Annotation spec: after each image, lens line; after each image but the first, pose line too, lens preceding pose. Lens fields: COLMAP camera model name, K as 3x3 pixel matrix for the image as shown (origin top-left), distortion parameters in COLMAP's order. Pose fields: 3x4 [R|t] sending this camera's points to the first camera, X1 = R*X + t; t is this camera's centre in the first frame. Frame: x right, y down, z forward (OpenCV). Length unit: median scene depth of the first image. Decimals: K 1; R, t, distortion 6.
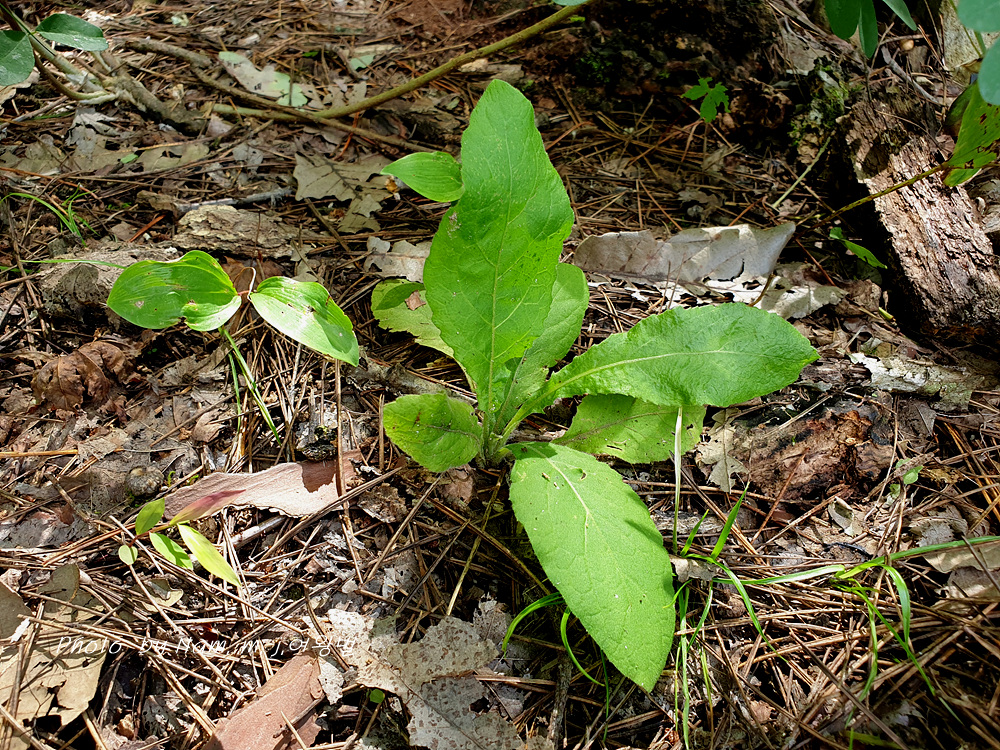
lens RADIAL K [[766.3, 0, 482.1], [0, 766.3, 401.4], [0, 0, 1]] dist [-0.038960, -0.005077]
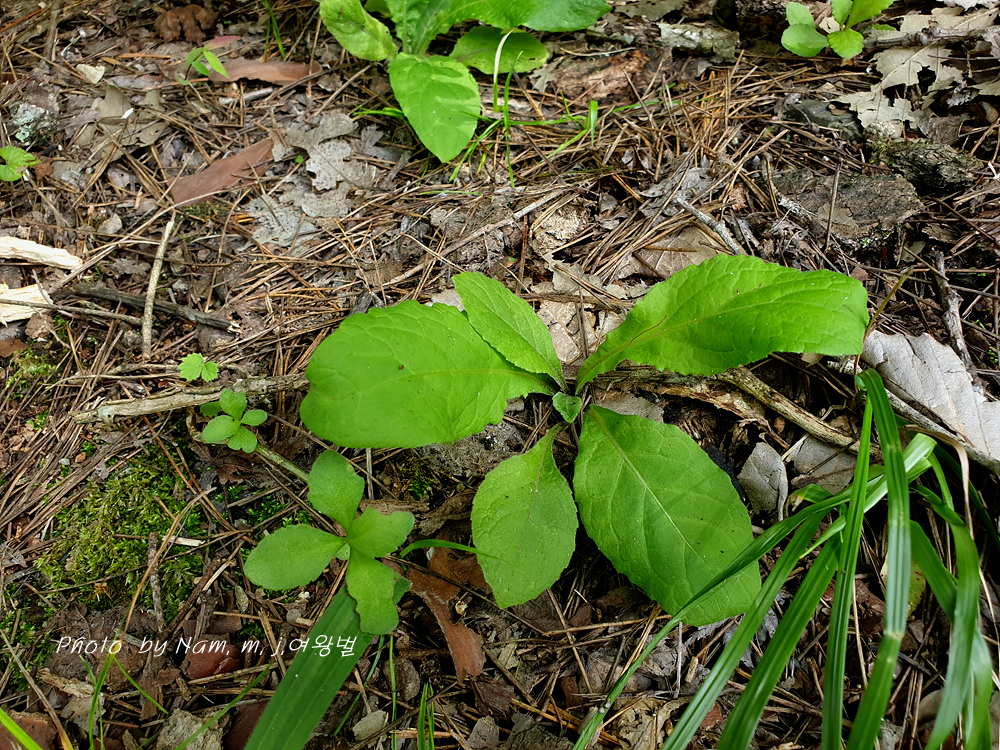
lens RADIAL K [[798.9, 0, 486.5], [0, 798.9, 390.6], [0, 0, 1]] dist [-0.088424, 0.090719]
pose [[0.974633, 0.111667, -0.193961, 0.440991], [-0.098301, 0.992154, 0.077253, 0.453885], [0.201066, -0.056226, 0.977963, -0.477334]]
